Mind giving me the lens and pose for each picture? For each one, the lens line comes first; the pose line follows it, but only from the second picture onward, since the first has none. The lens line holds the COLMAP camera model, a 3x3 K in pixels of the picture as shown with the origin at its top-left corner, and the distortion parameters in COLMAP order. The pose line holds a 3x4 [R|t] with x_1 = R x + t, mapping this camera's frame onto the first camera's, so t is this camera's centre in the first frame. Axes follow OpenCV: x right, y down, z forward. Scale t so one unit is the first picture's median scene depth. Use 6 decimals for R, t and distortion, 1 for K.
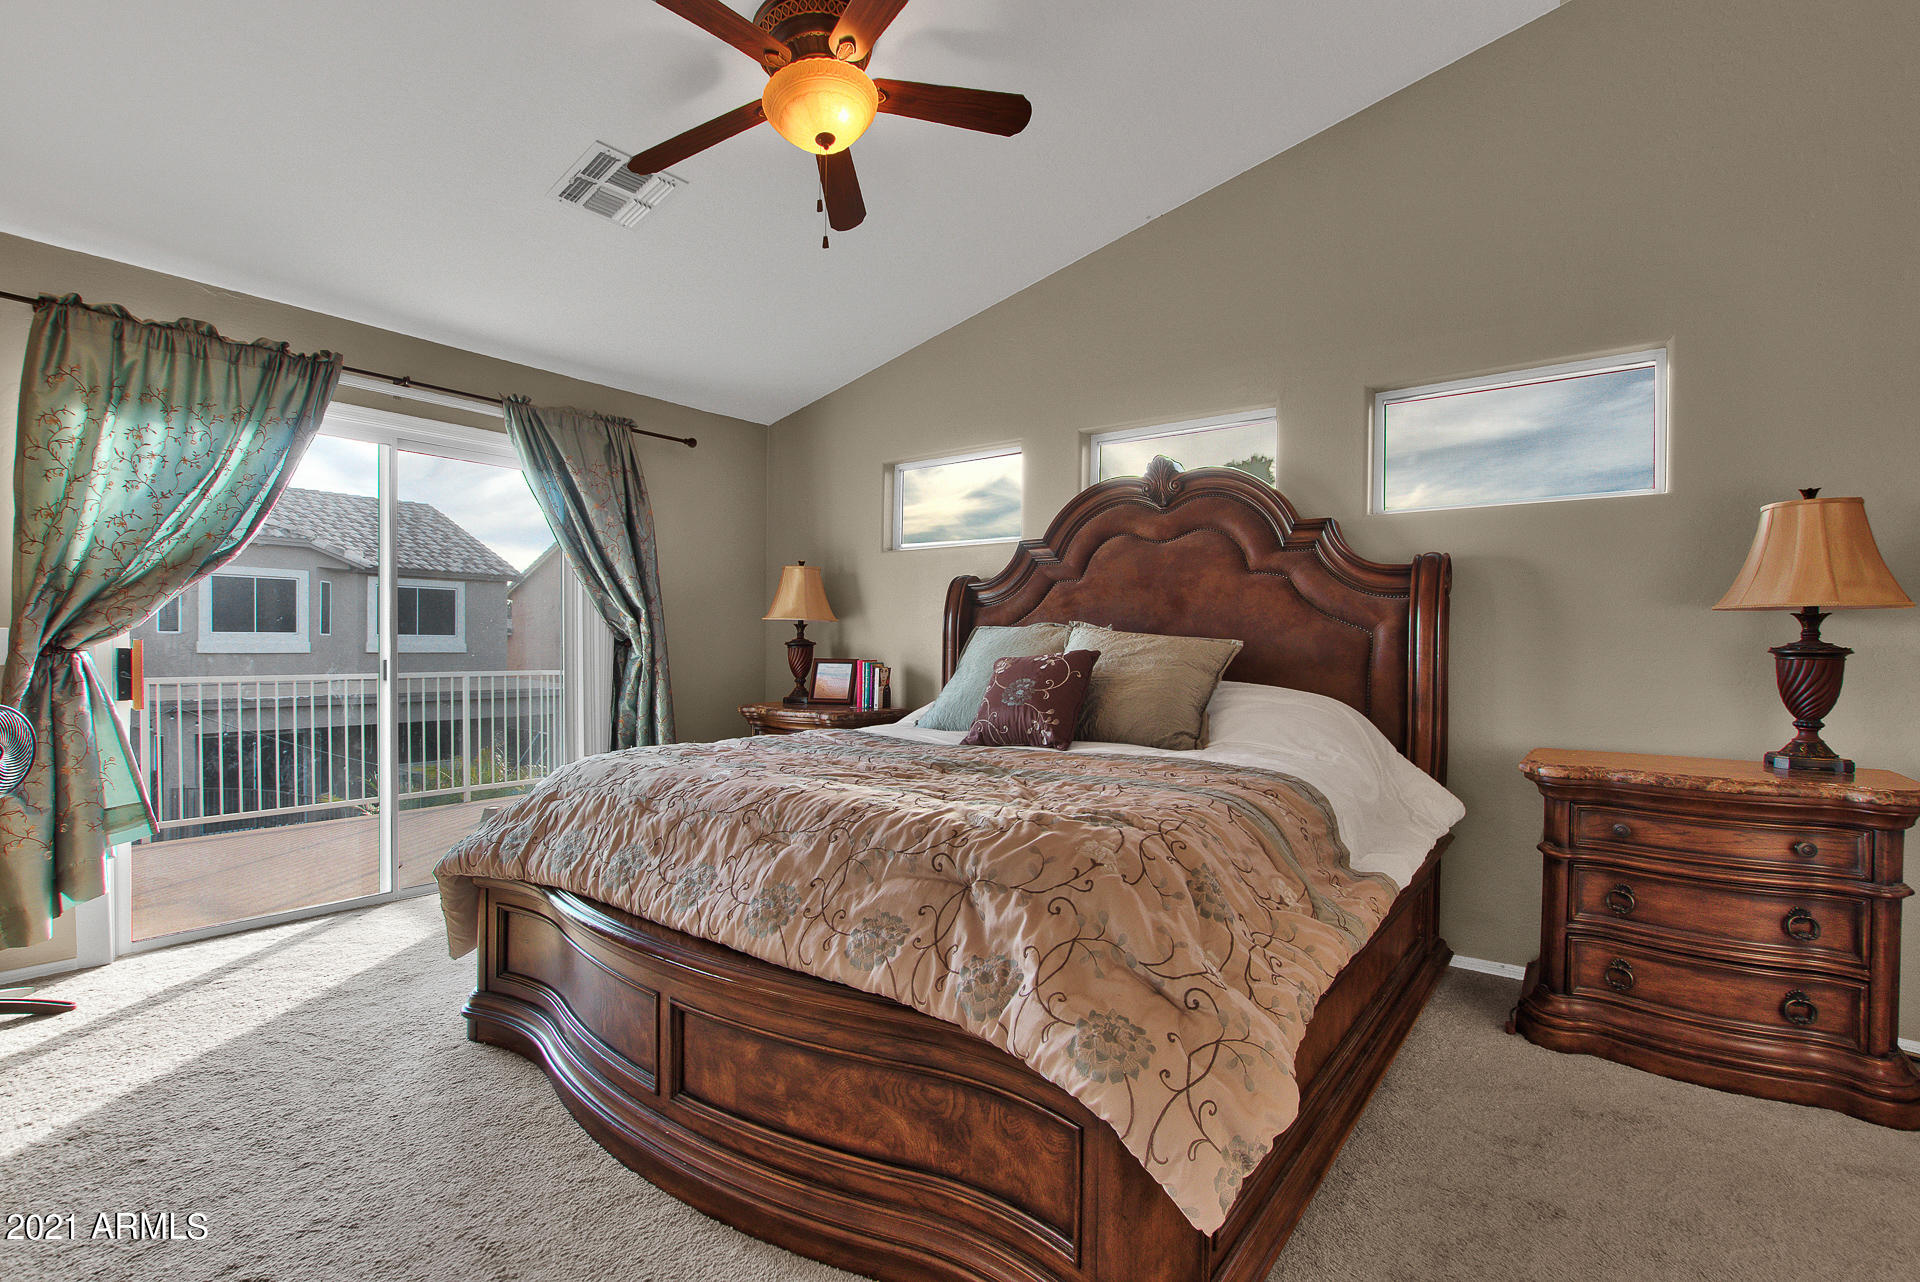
lens RADIAL K [[893.9, 0, 960.8], [0, 893.9, 657.8], [0, 0, 1]] dist [-0.005615, -0.000162]
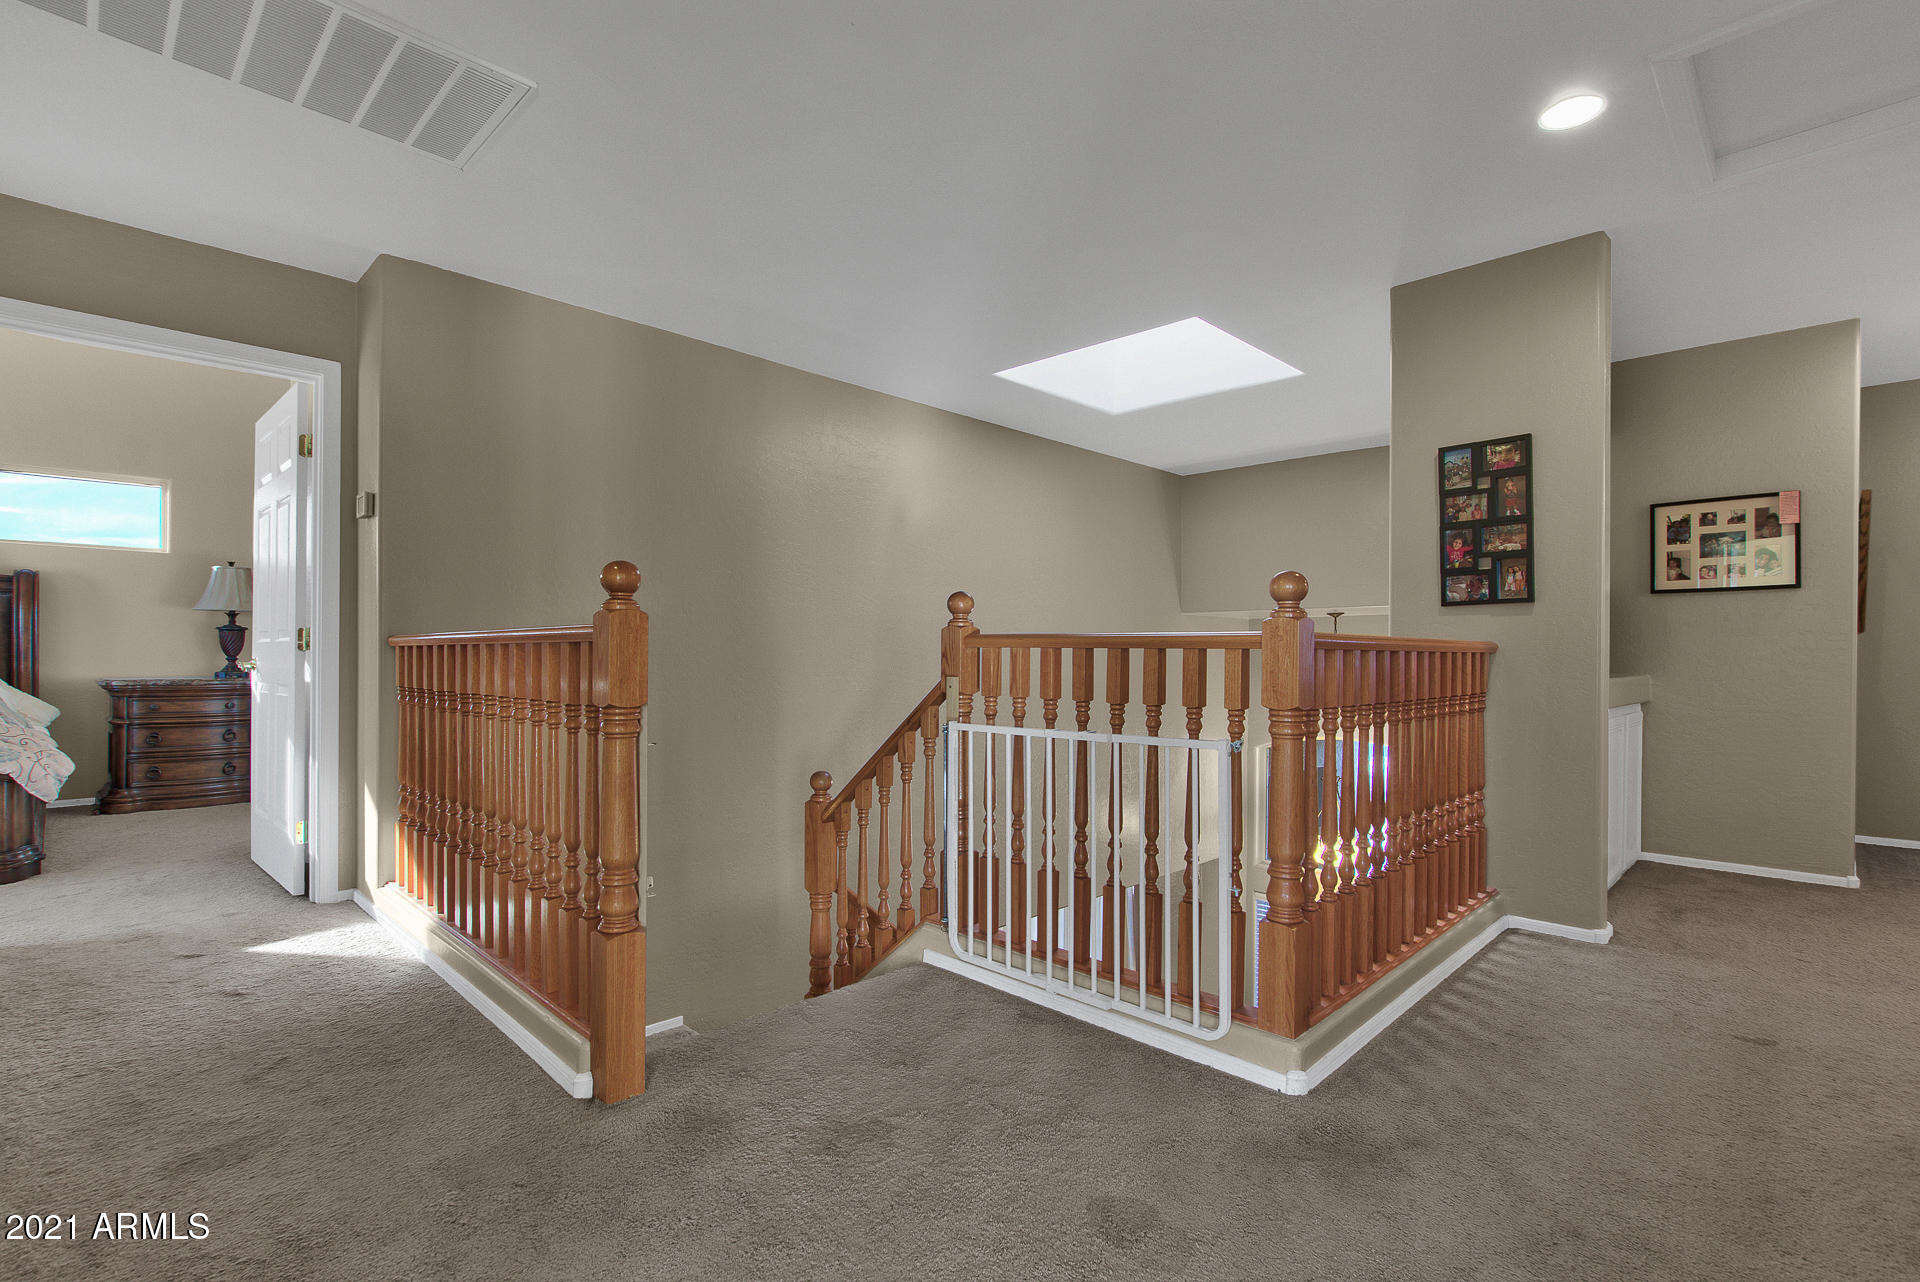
lens RADIAL K [[893.9, 0, 960.8], [0, 893.9, 657.8], [0, 0, 1]] dist [-0.005615, -0.000162]
pose [[0.133512, -0.011495, 0.990980, -1.211484], [0.005413, 0.999926, 0.010870, 0.057035], [-0.991032, 0.003913, 0.133565, -1.319618]]
